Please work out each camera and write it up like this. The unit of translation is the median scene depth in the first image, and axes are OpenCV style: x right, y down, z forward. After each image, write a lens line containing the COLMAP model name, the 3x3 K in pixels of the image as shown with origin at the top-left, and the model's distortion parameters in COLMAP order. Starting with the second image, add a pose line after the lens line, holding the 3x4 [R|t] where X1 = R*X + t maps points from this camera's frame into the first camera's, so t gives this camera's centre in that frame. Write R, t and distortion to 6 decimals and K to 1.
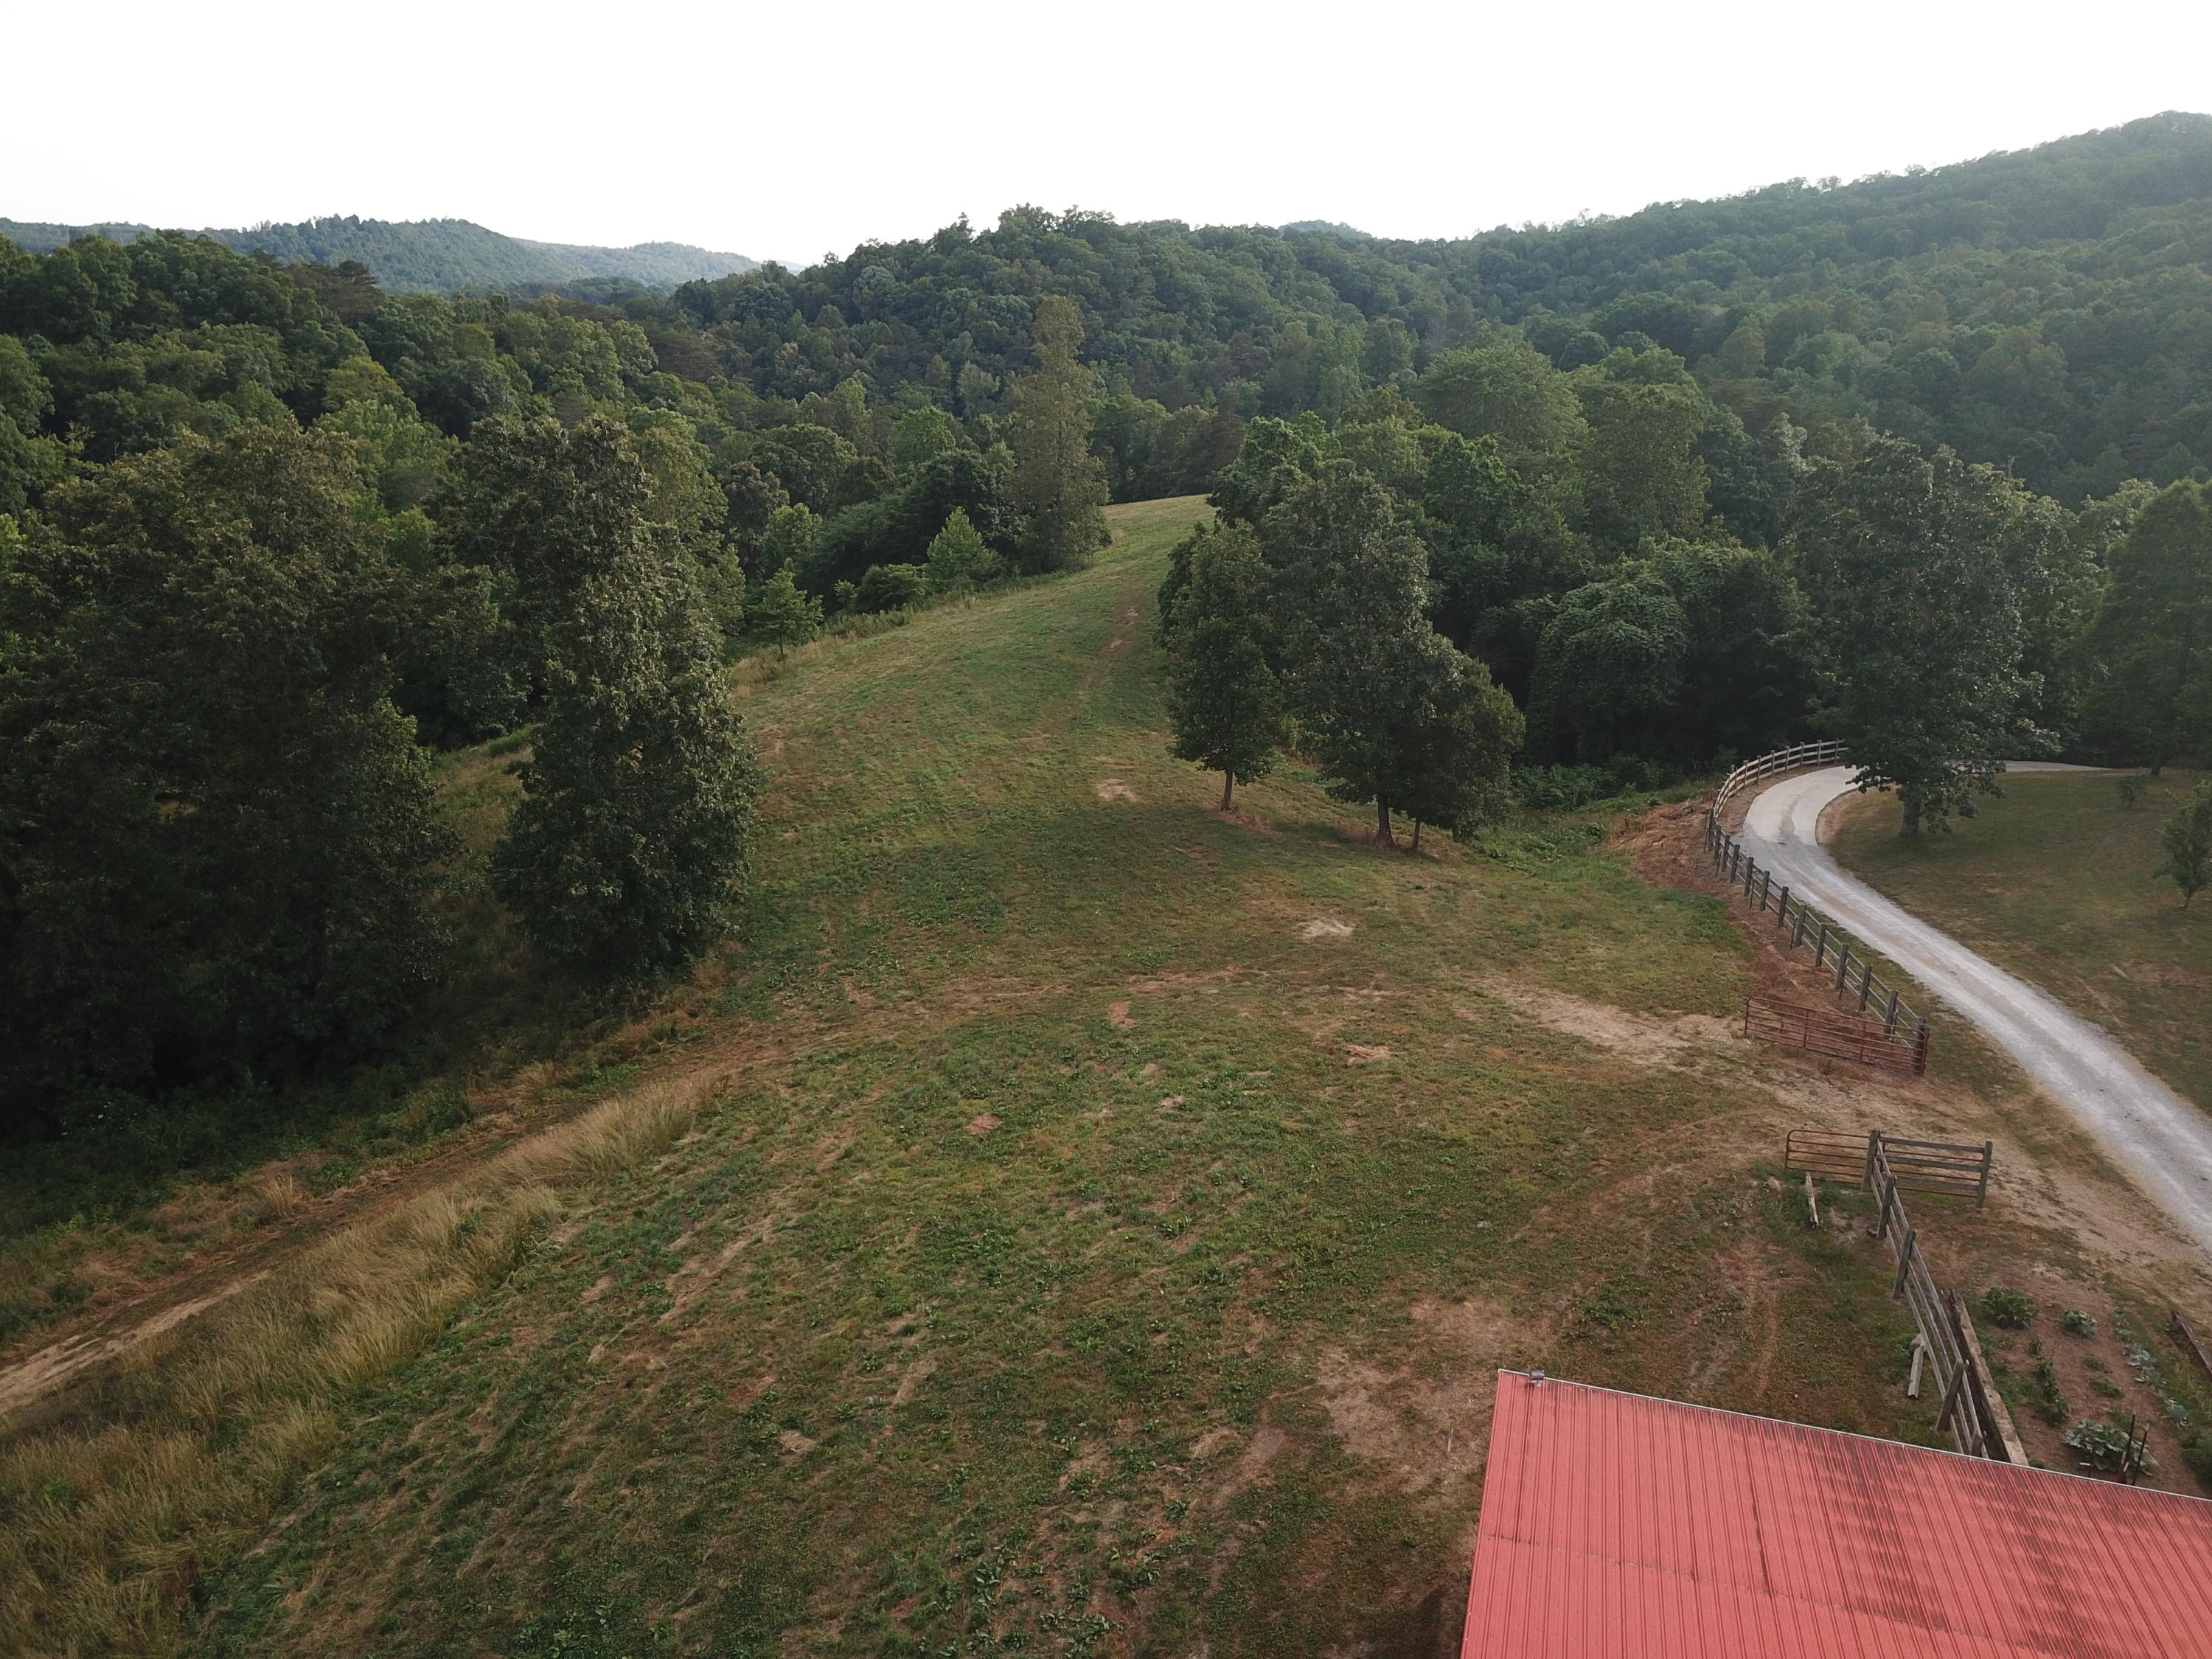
lens RADIAL K [[1694.0, 0, 1103.1], [0, 1694.0, 844.9], [0, 0, 1]] dist [0.019290, -0.013572]
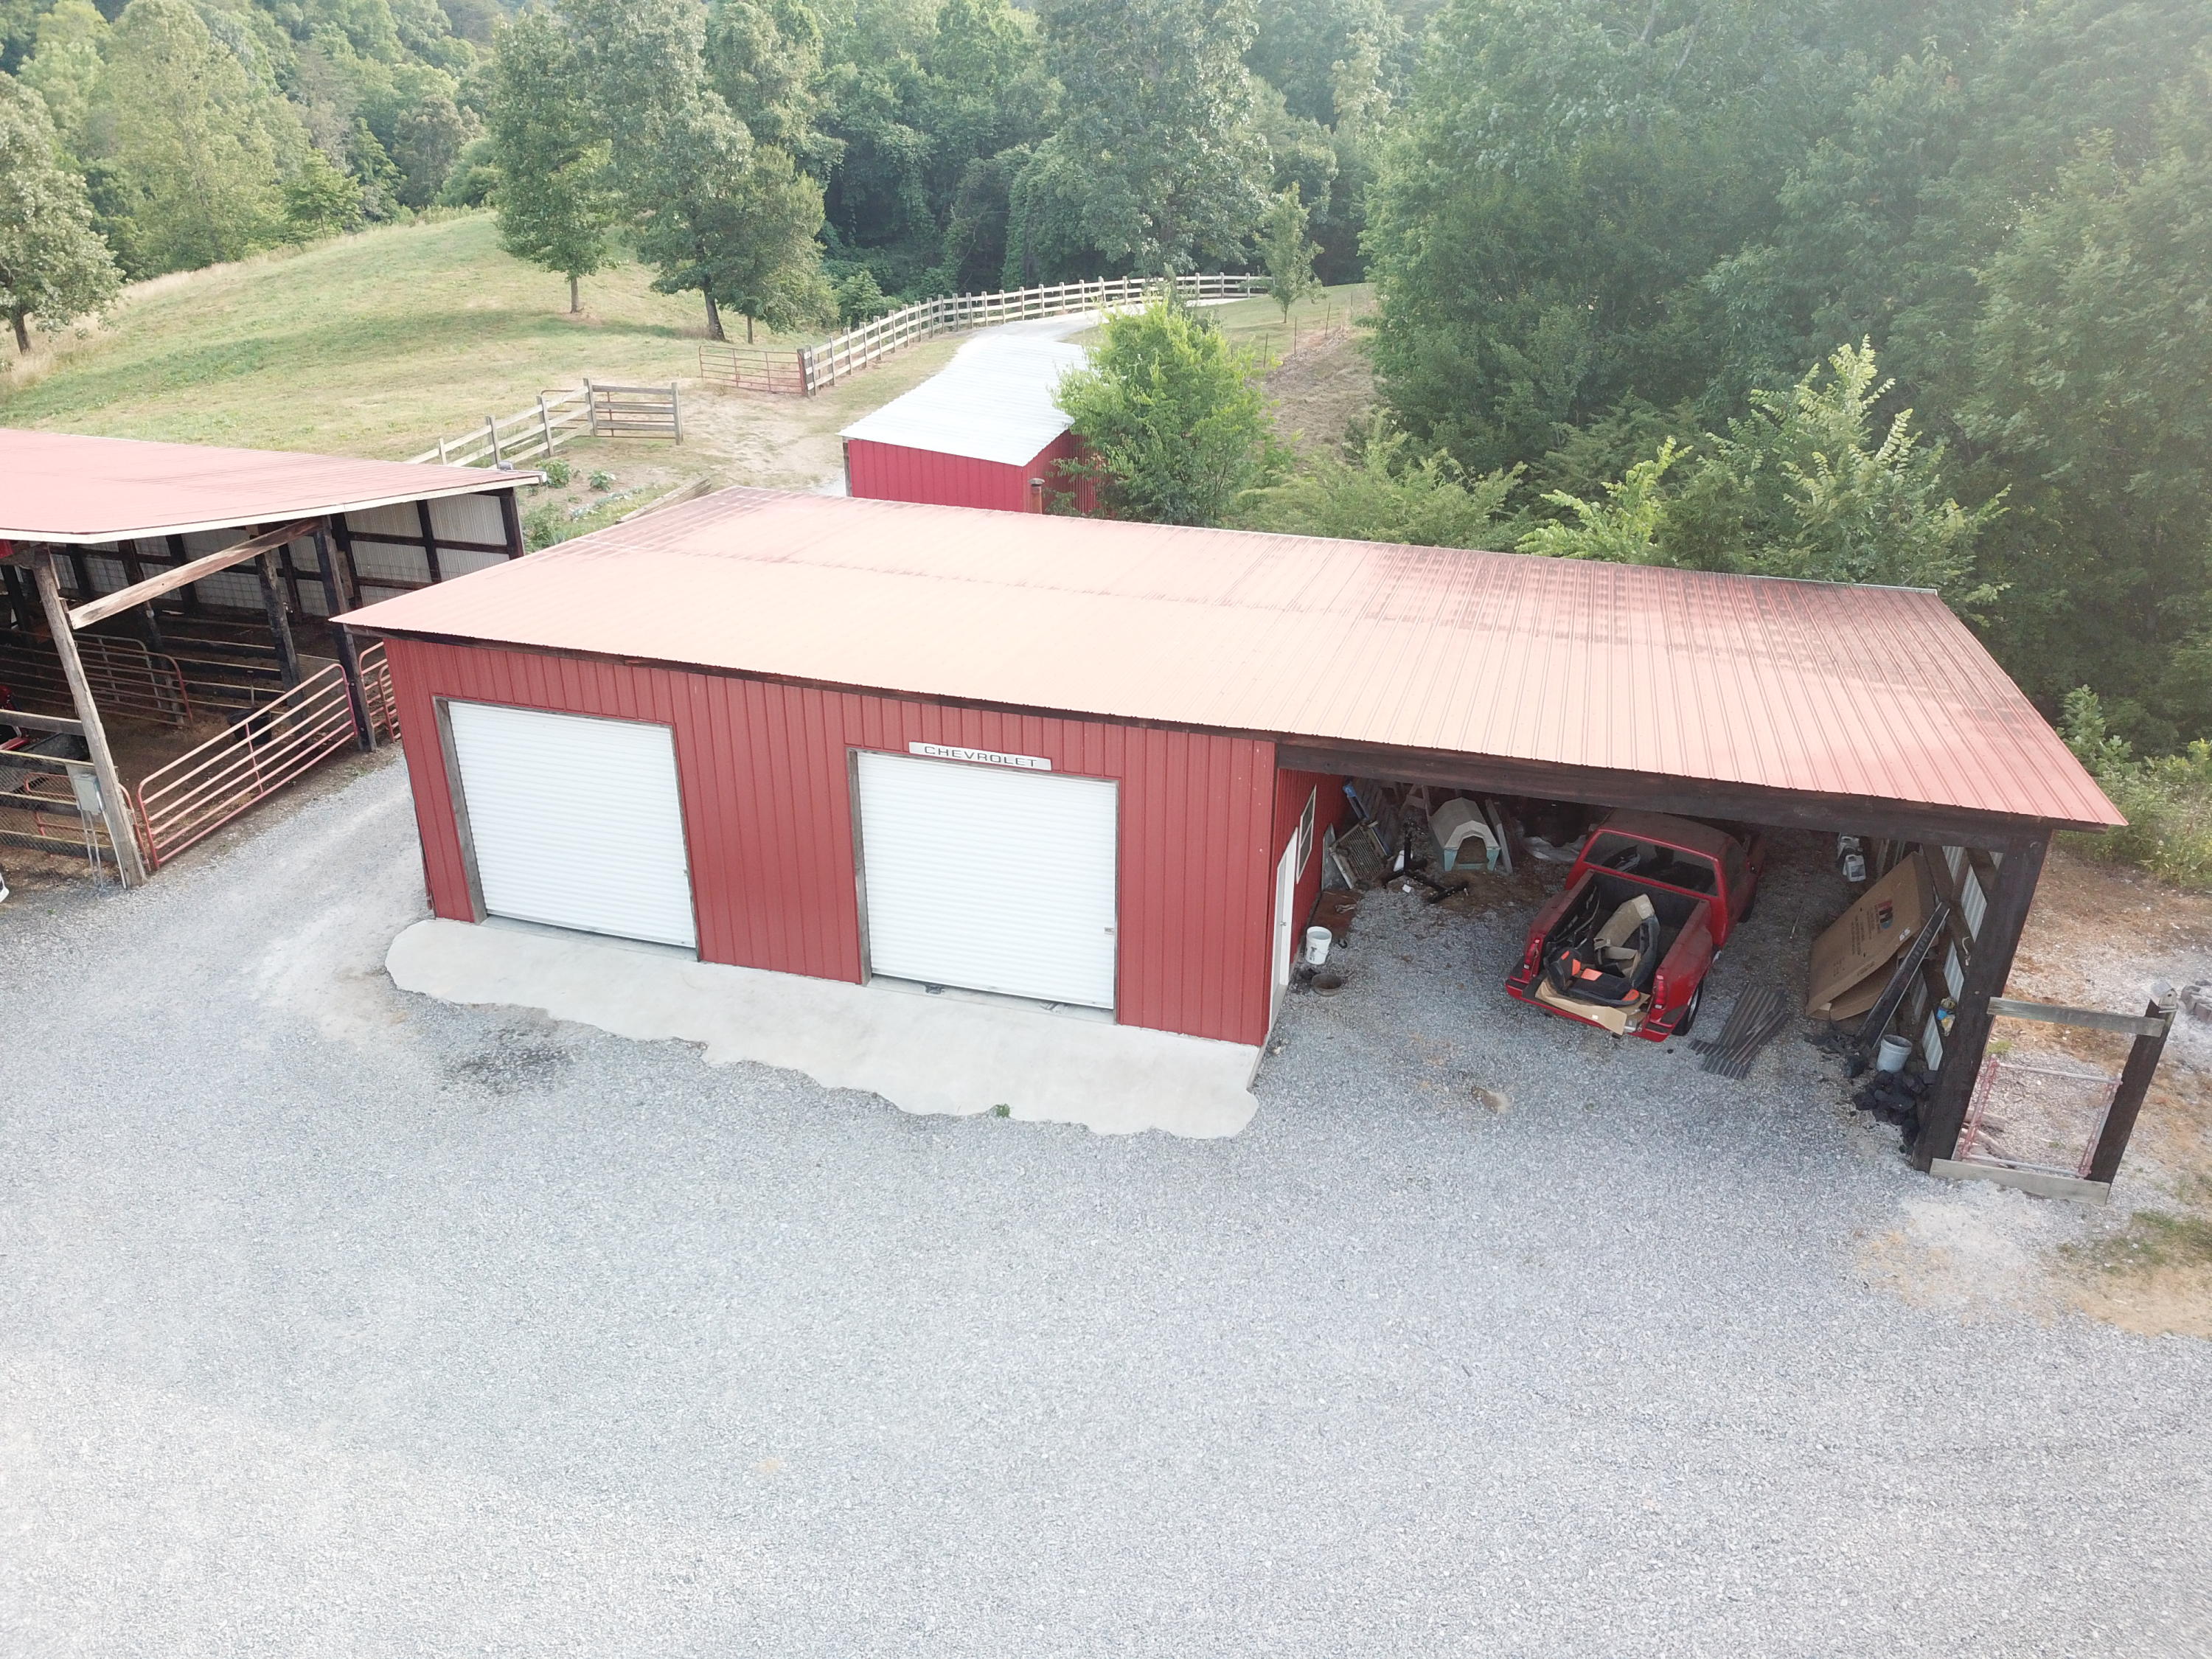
lens RADIAL K [[1694.0, 0, 1110.3], [0, 1694.0, 820.9], [0, 0, 1]] dist [0.019290, -0.013572]
pose [[0.999748, -0.019582, 0.011001, 0.401804], [0.017913, 0.990621, 0.135462, 0.160482], [-0.013550, -0.135231, 0.990721, -0.083356]]
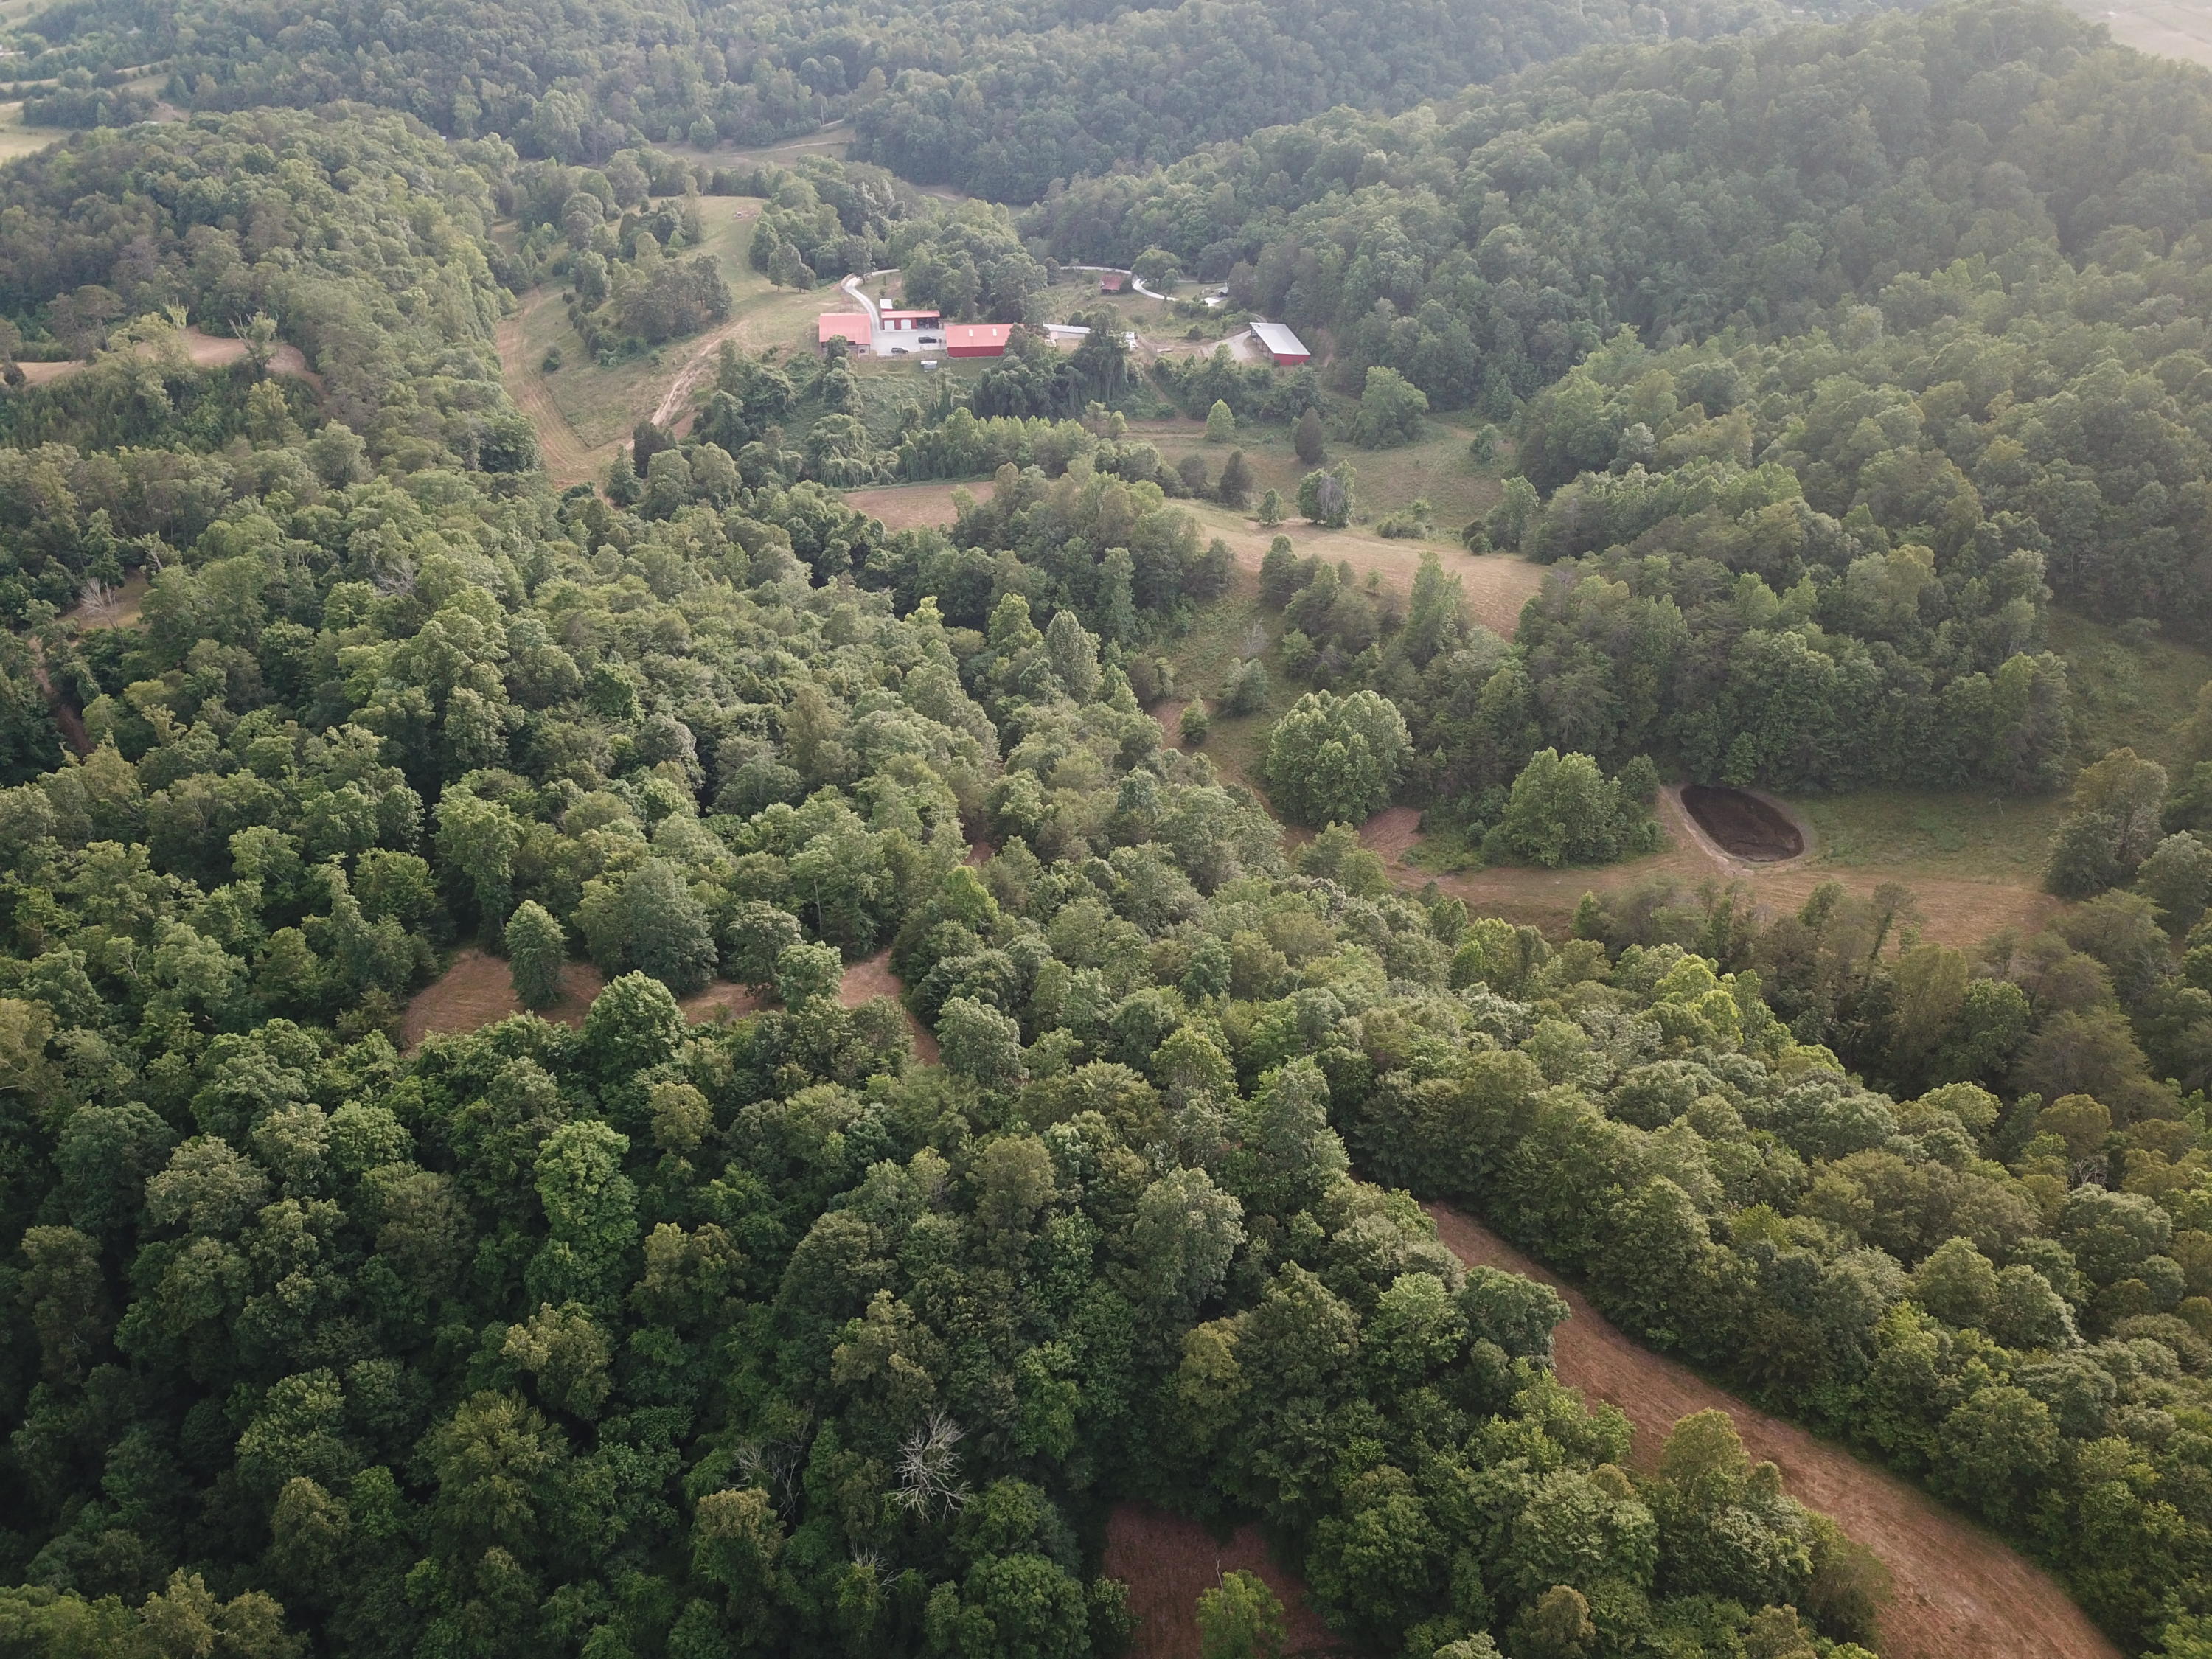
lens RADIAL K [[1694.0, 0, 1105.8], [0, 1694.0, 828.9], [0, 0, 1]] dist [0.019290, -0.013572]
pose [[0.913533, -0.238559, 0.329465, -1.606810], [0.138217, 0.943822, 0.300159, 0.178576], [-0.382562, -0.228668, 0.895186, -6.696749]]
